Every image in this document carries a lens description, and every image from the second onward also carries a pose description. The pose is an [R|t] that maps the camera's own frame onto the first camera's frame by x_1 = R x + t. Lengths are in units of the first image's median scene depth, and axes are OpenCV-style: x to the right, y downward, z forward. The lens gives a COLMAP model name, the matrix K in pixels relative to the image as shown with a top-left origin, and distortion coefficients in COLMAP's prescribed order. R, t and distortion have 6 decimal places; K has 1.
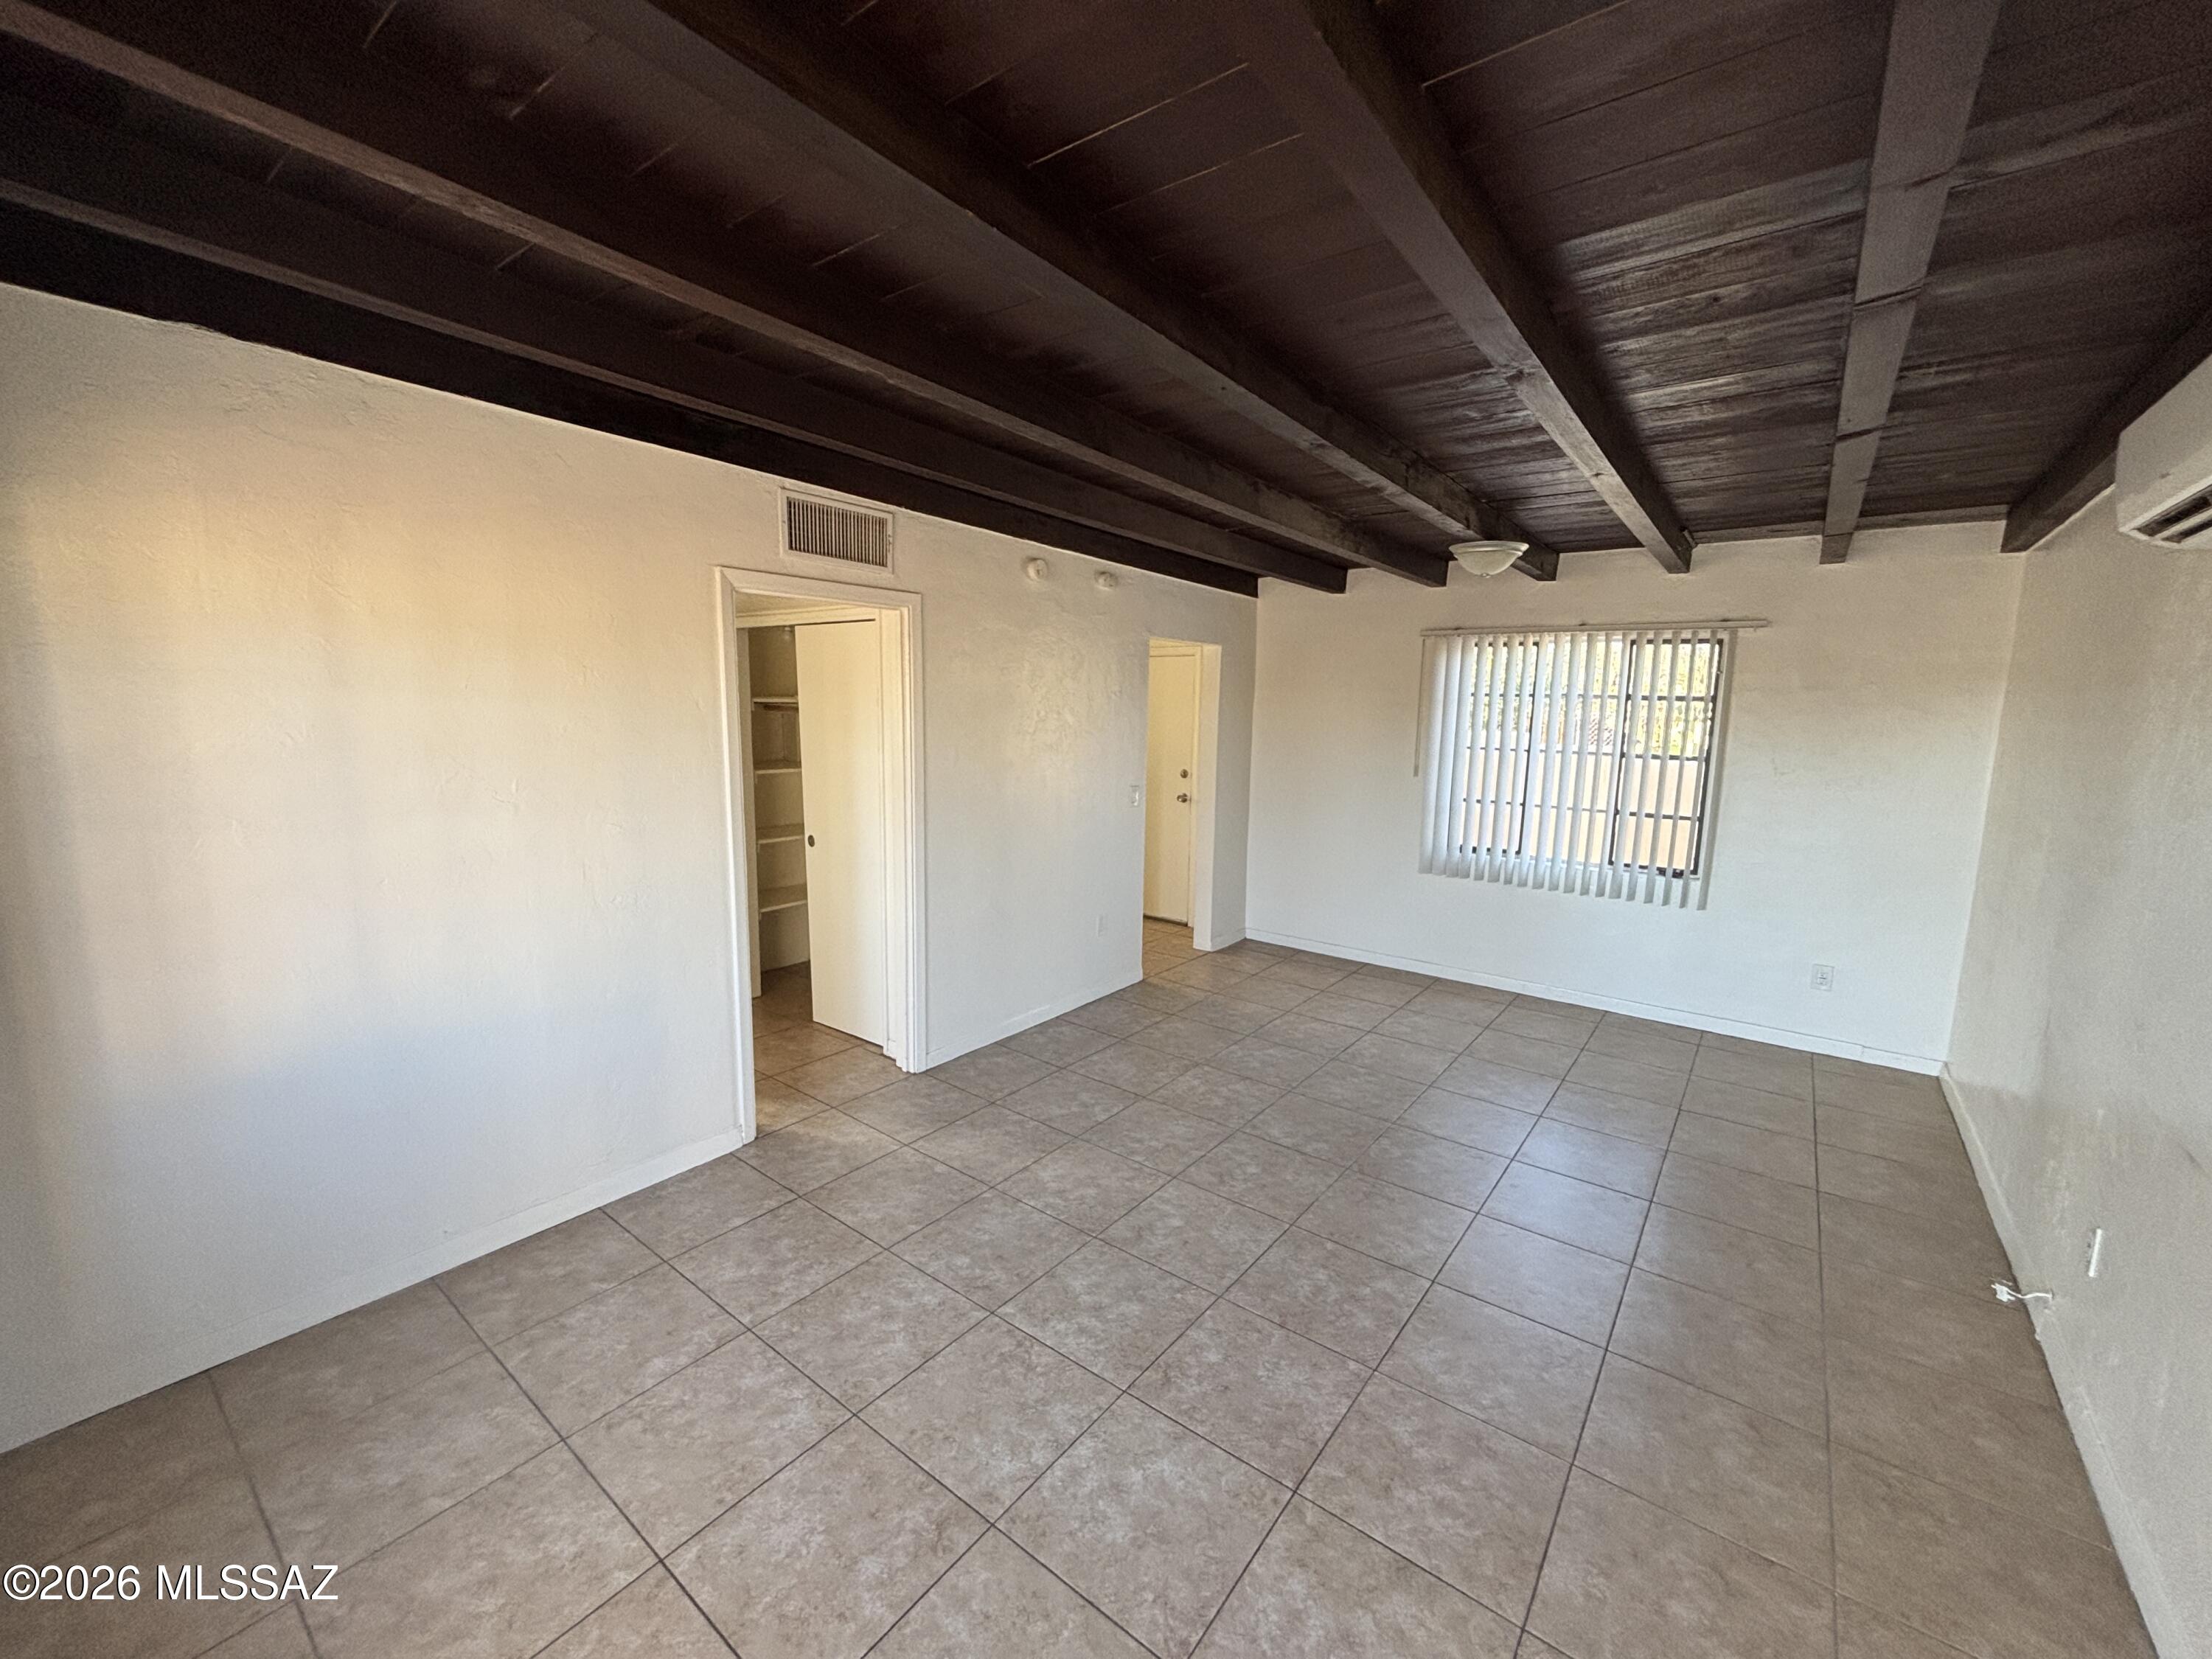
lens RADIAL K [[898.6, 0, 1109.2], [0, 898.6, 828.3], [0, 0, 1]] dist [0.013772, 0.000260]
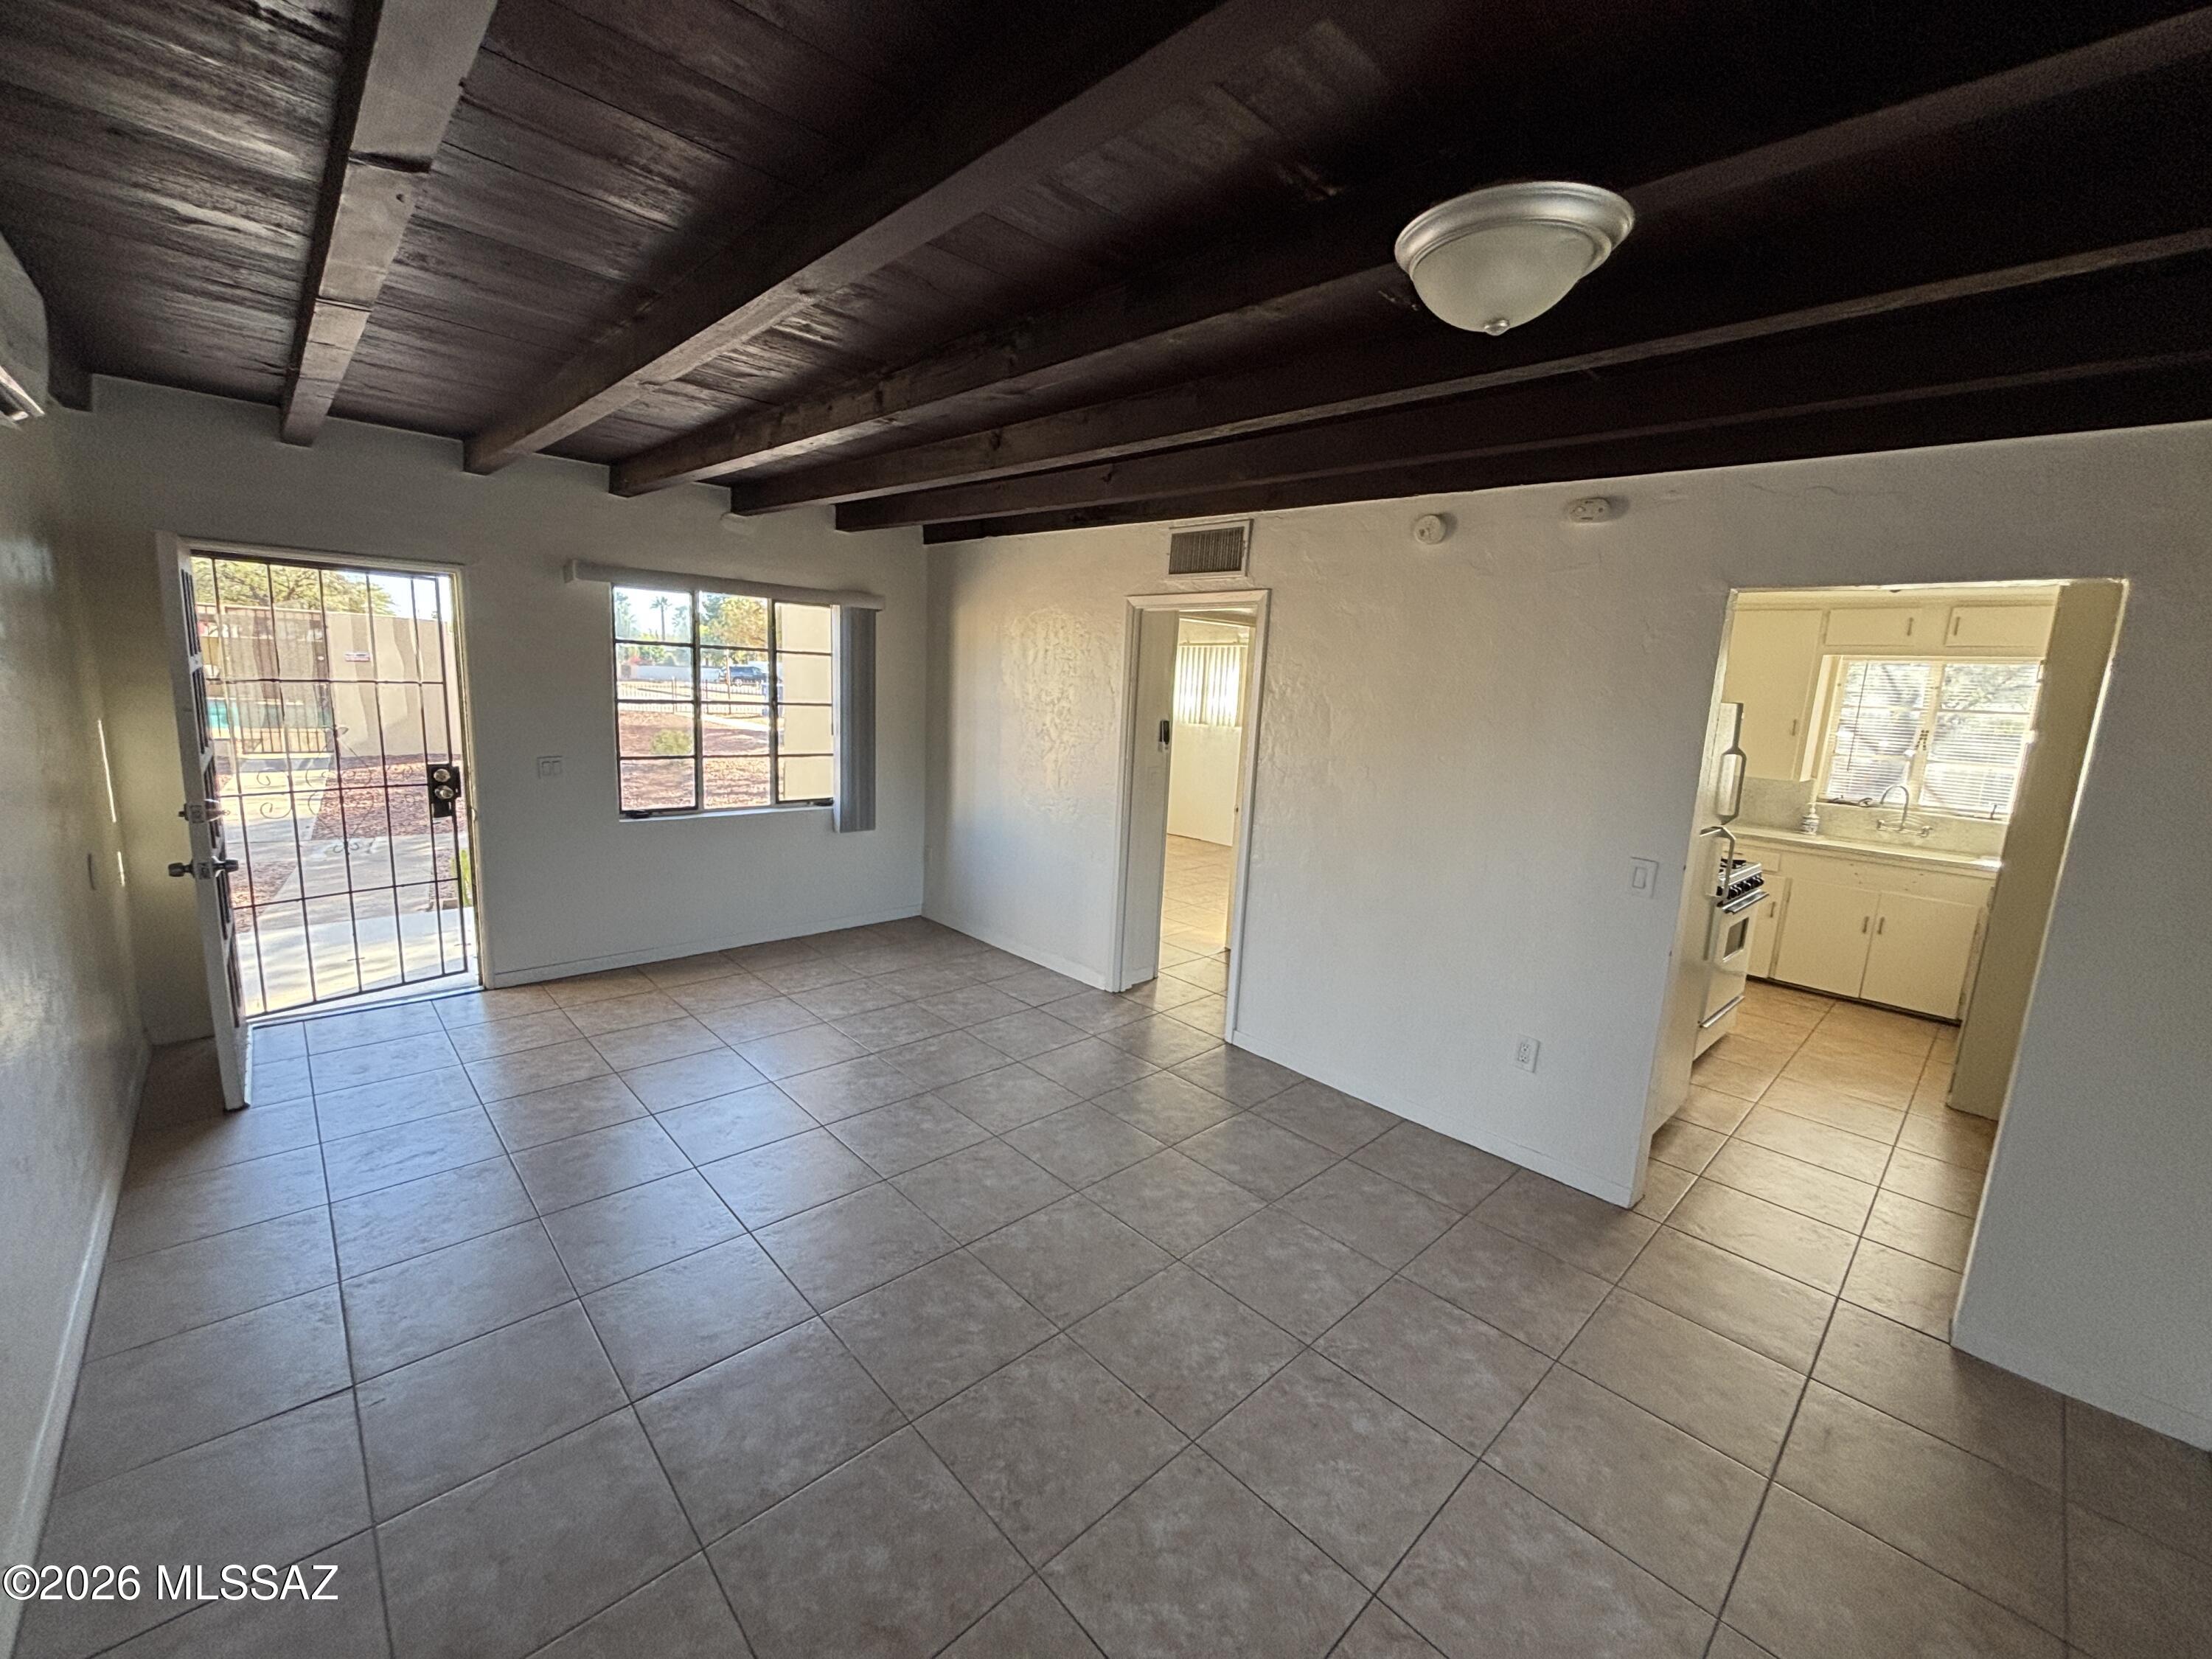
lens RADIAL K [[898.6, 0, 1102.8], [0, 898.6, 826.2], [0, 0, 1]] dist [0.013772, 0.000260]
pose [[-0.160794, 0.139890, -0.977024, 0.998693], [-0.197459, 0.965333, 0.170713, -0.156405], [0.967034, 0.220371, -0.127597, 1.151722]]
